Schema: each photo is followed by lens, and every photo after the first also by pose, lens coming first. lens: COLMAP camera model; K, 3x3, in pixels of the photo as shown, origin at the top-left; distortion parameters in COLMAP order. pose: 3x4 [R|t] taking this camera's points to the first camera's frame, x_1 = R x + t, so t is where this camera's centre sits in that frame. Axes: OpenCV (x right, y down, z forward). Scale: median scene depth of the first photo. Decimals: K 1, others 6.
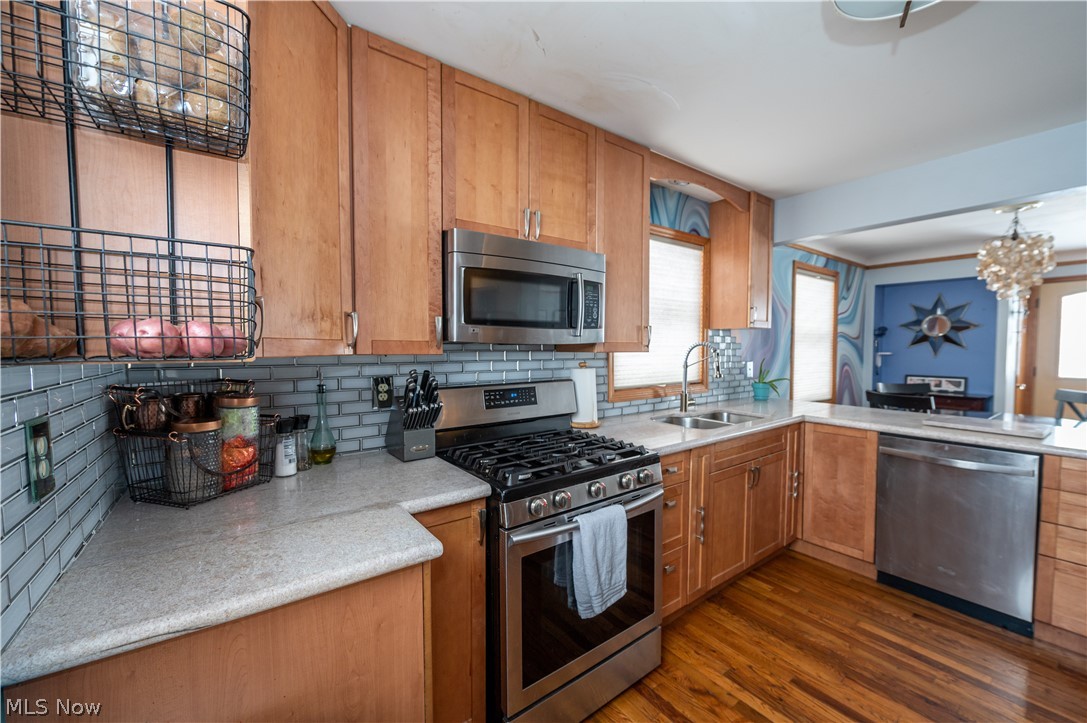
lens RADIAL K [[439.1, 0, 549.4], [0, 439.1, 362.8], [0, 0, 1]] dist [-0.006819, -0.000984]
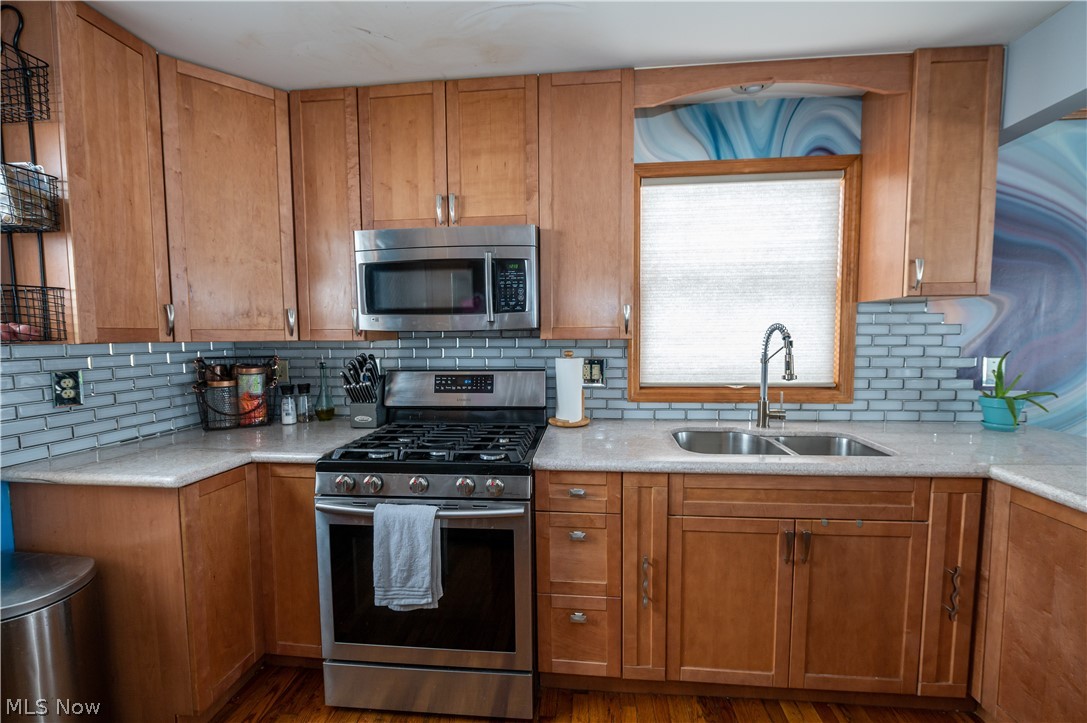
lens RADIAL K [[439.1, 0, 545.8], [0, 439.1, 361.4], [0, 0, 1]] dist [-0.006819, -0.000984]
pose [[0.729463, 0.037160, -0.683010, 0.782270], [-0.018755, 0.999234, 0.034333, -0.011542], [0.683763, -0.012235, 0.729602, 0.413970]]
